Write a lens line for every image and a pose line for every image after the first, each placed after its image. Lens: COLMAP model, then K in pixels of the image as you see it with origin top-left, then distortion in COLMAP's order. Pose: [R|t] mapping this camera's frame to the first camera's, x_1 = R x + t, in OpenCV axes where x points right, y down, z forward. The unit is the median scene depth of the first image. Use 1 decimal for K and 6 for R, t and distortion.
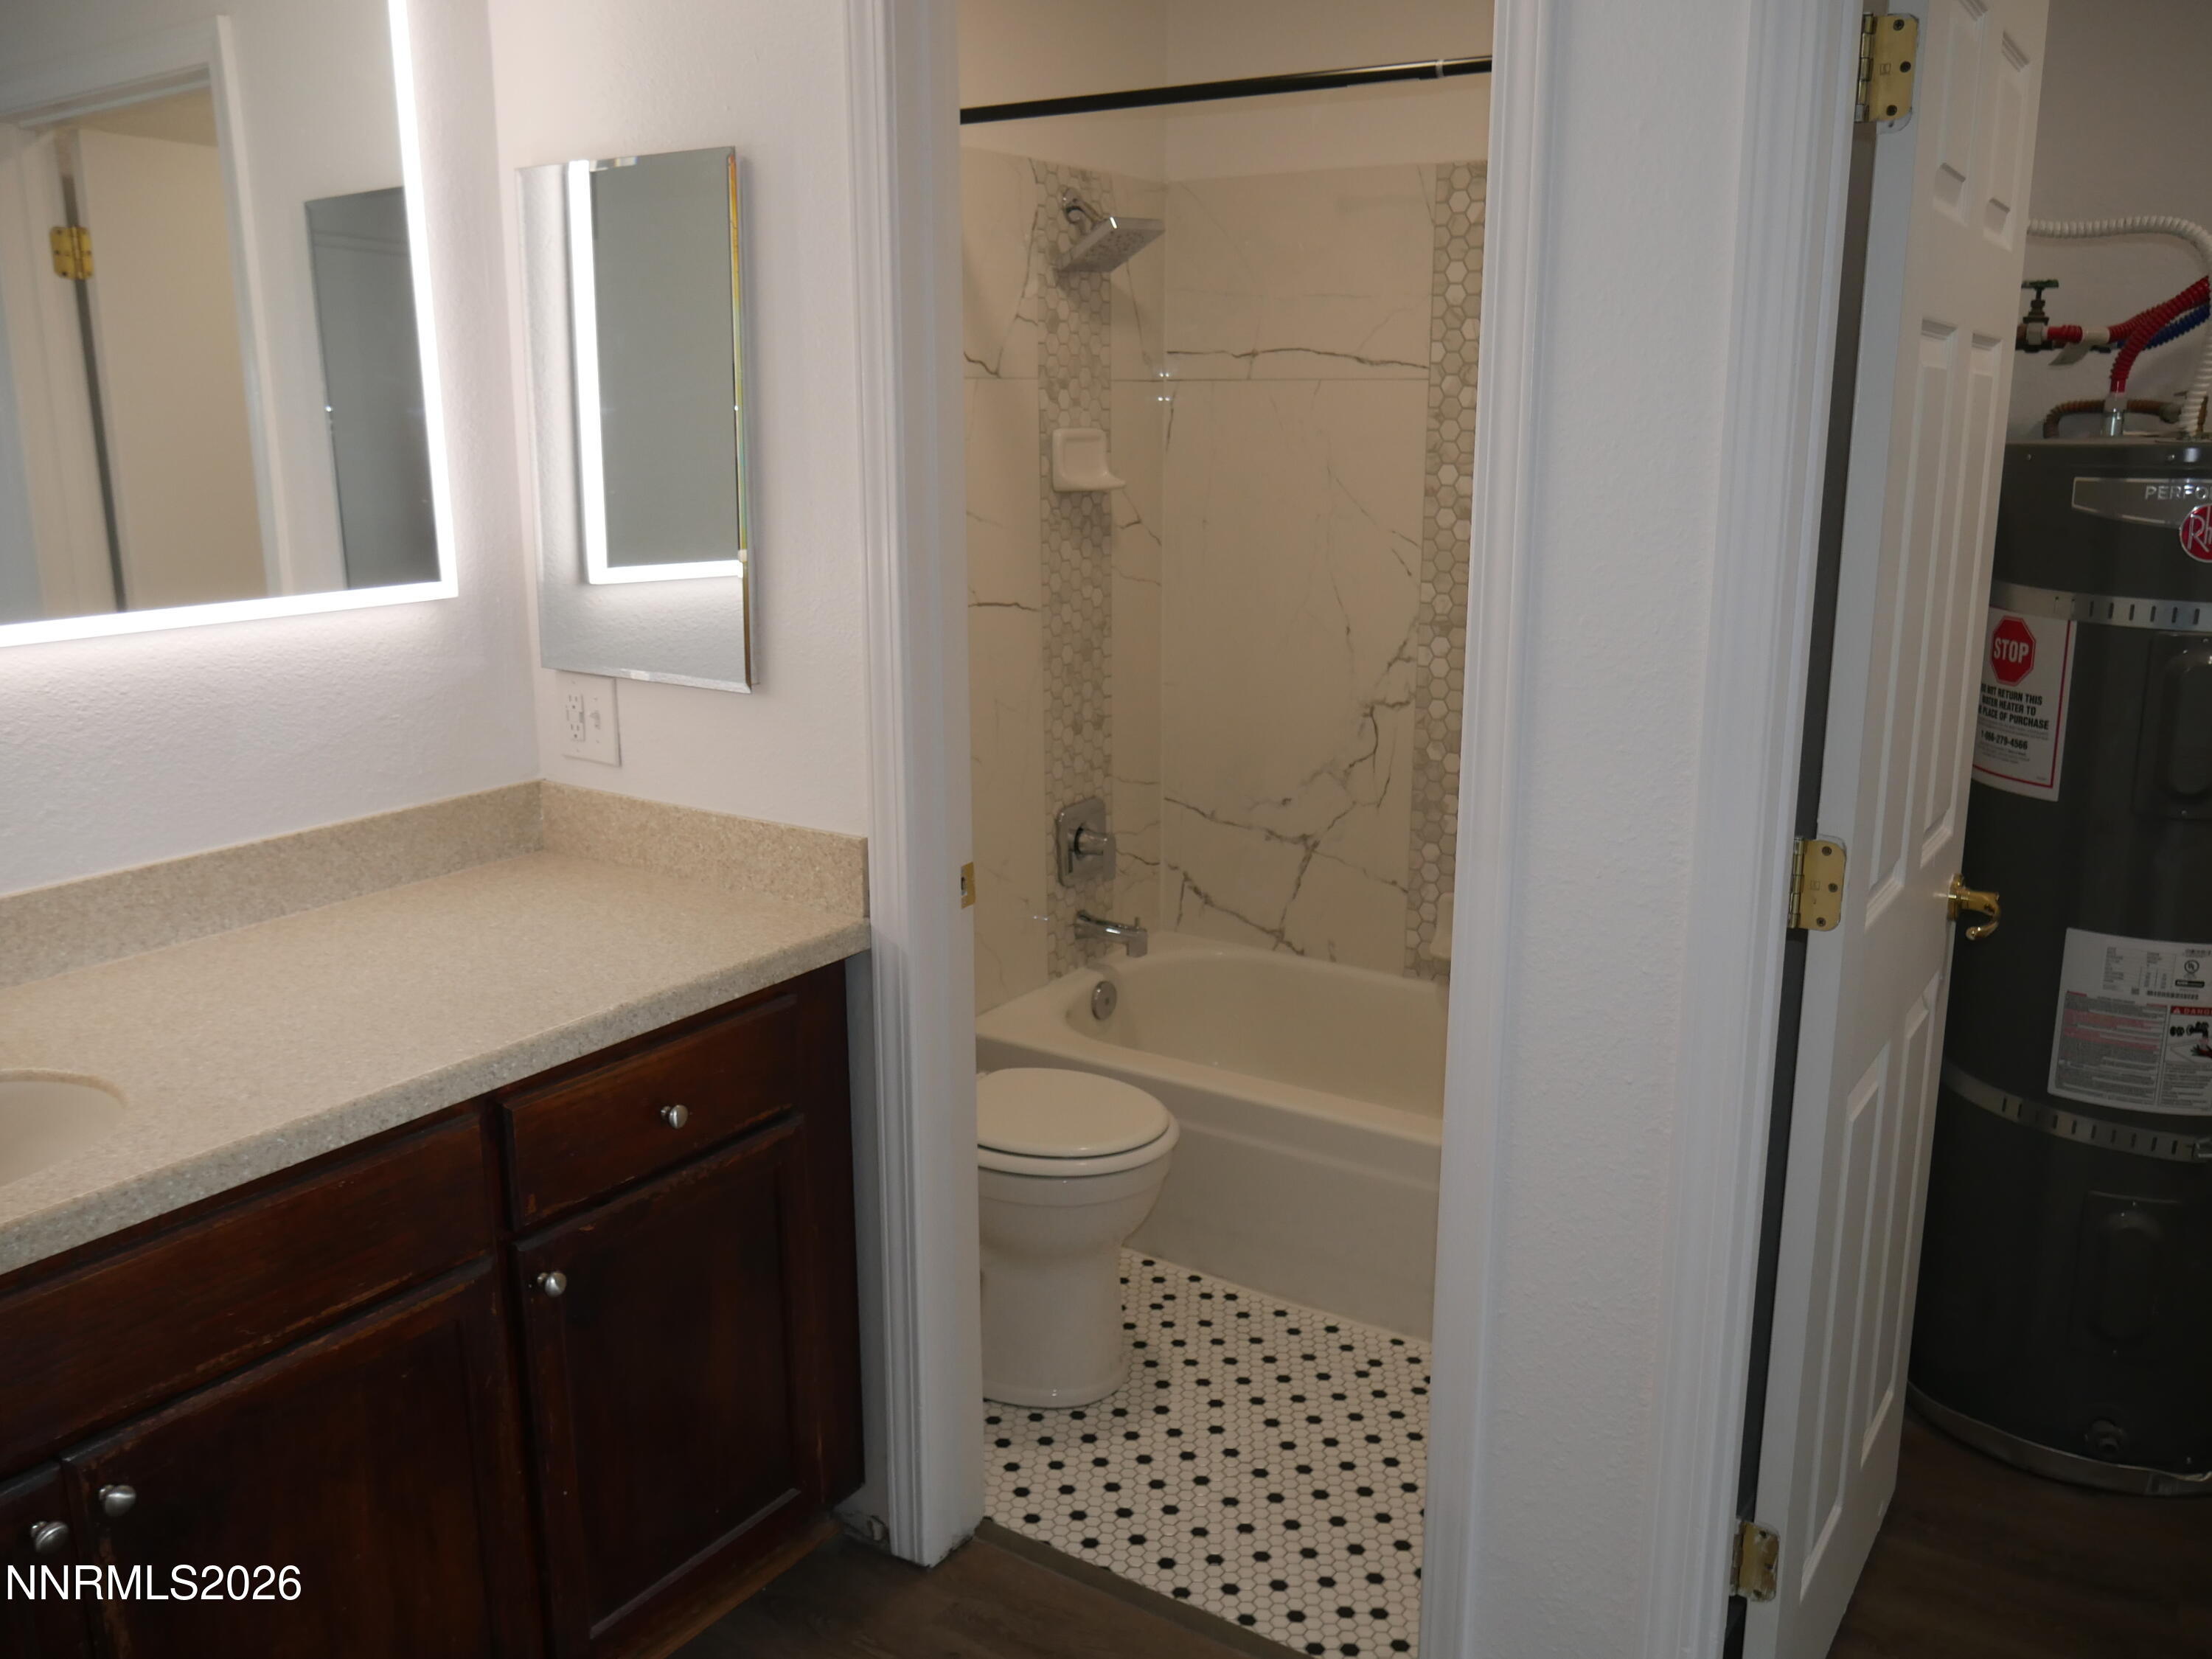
lens RADIAL K [[1827.2, 0, 1099.0], [0, 1827.2, 835.7], [0, 0, 1]] dist [-0.031517, 0.015124]
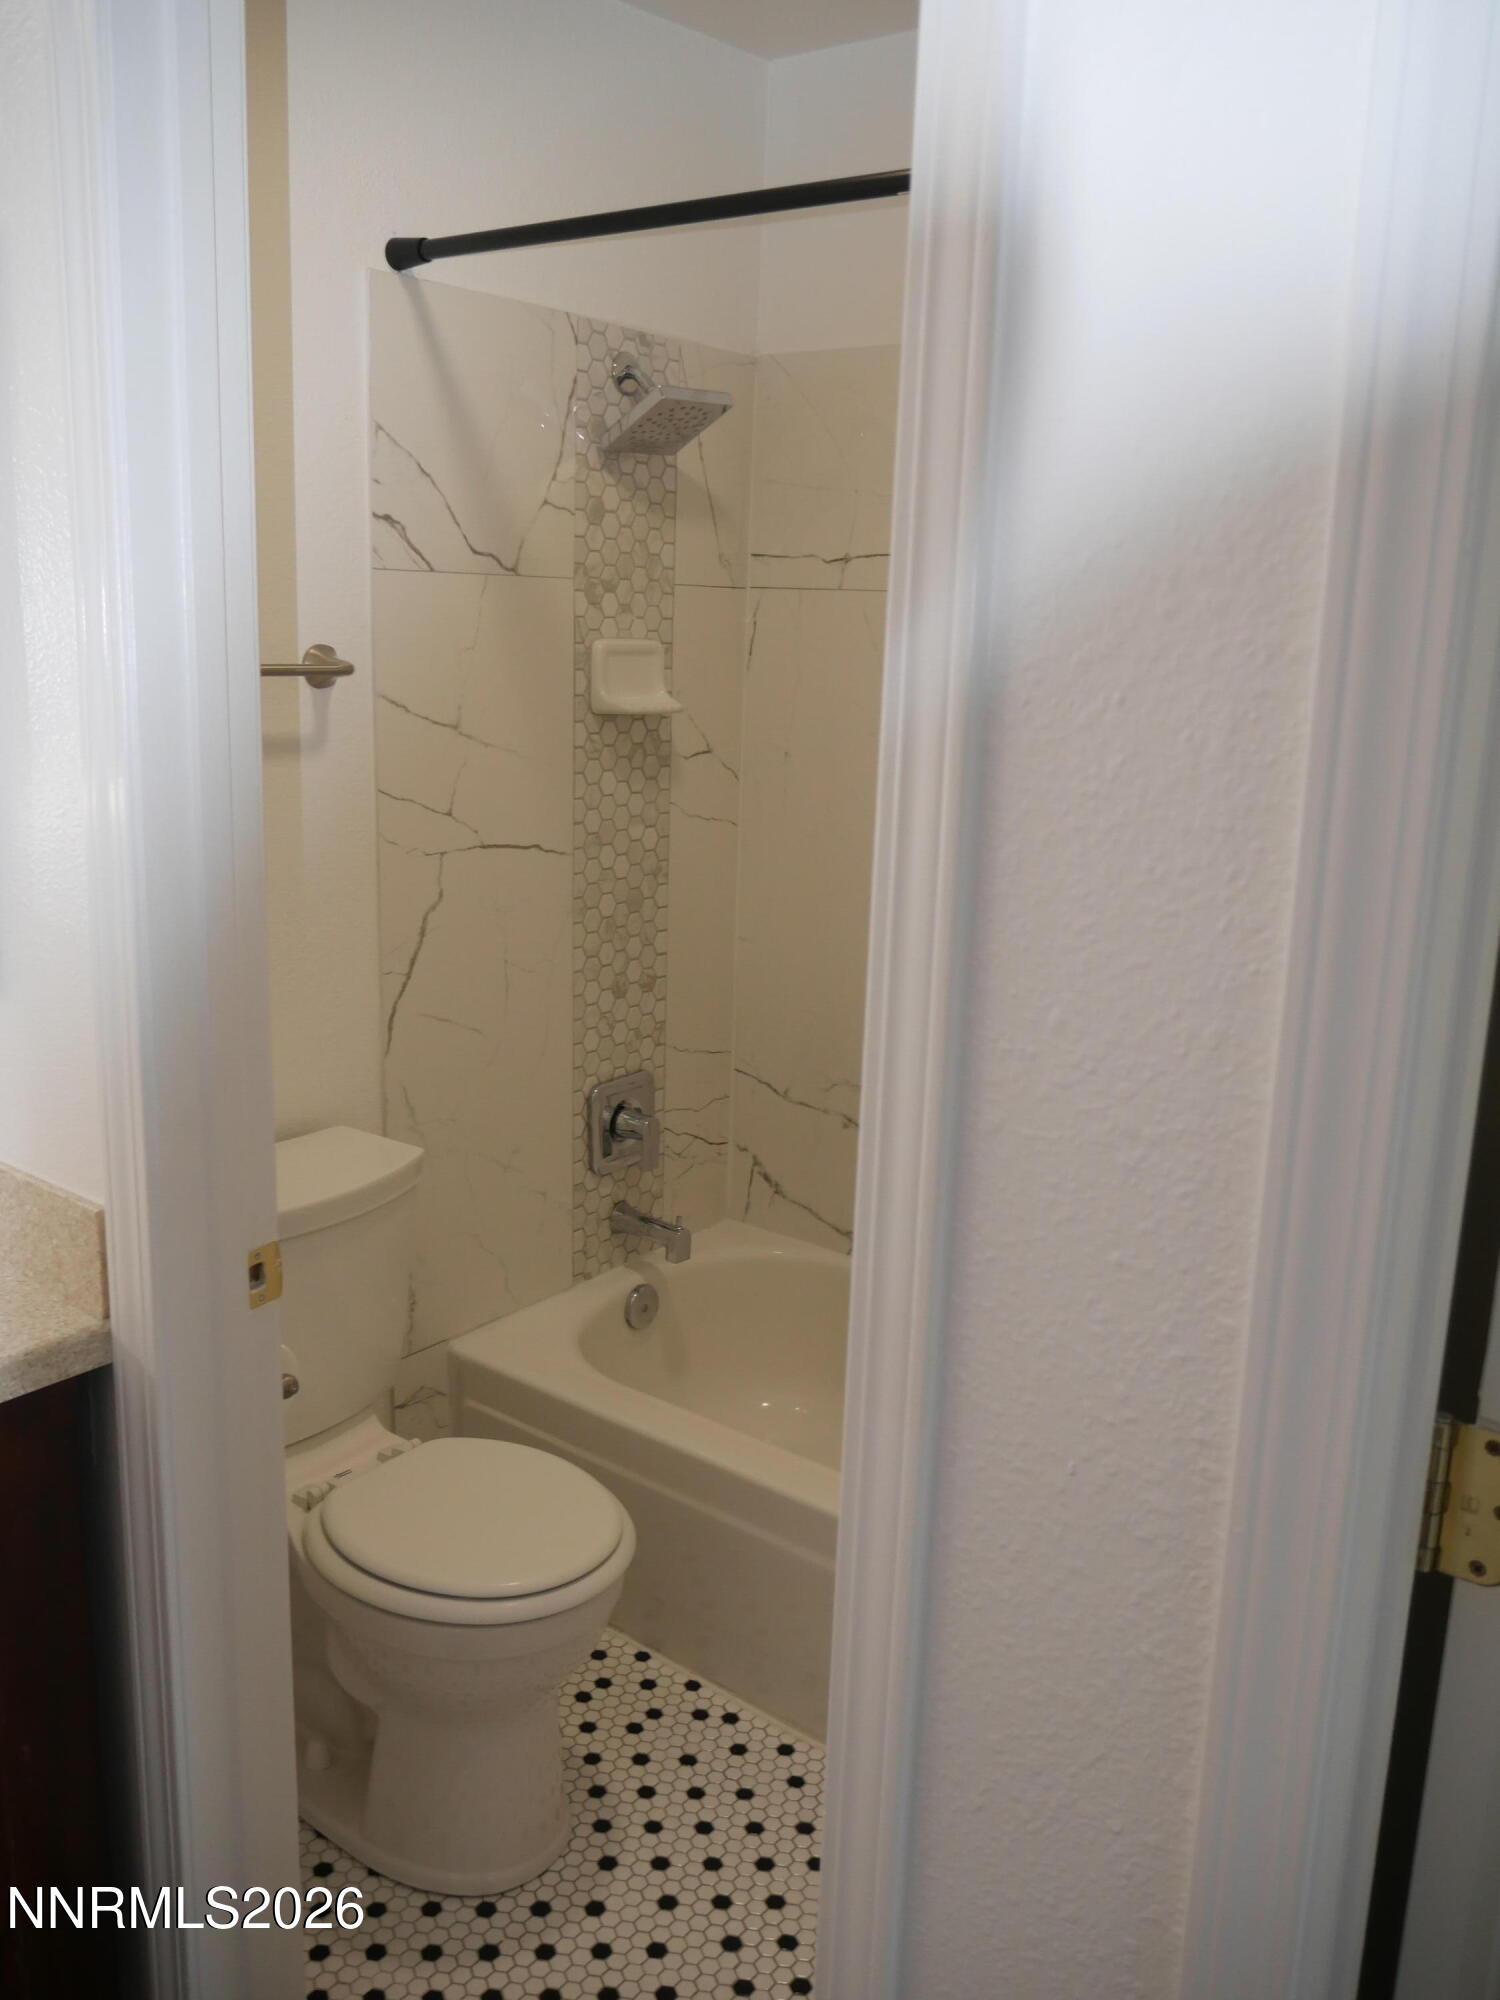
lens RADIAL K [[1652.1, 0, 765.5], [0, 1652.1, 998.7], [0, 0, 1]] dist [-0.031517, 0.015124]
pose [[0.997677, 0.047204, -0.049118, 0.096148], [-0.047527, 0.998855, -0.005427, -0.055498], [0.048805, 0.007749, 0.998778, 0.239269]]
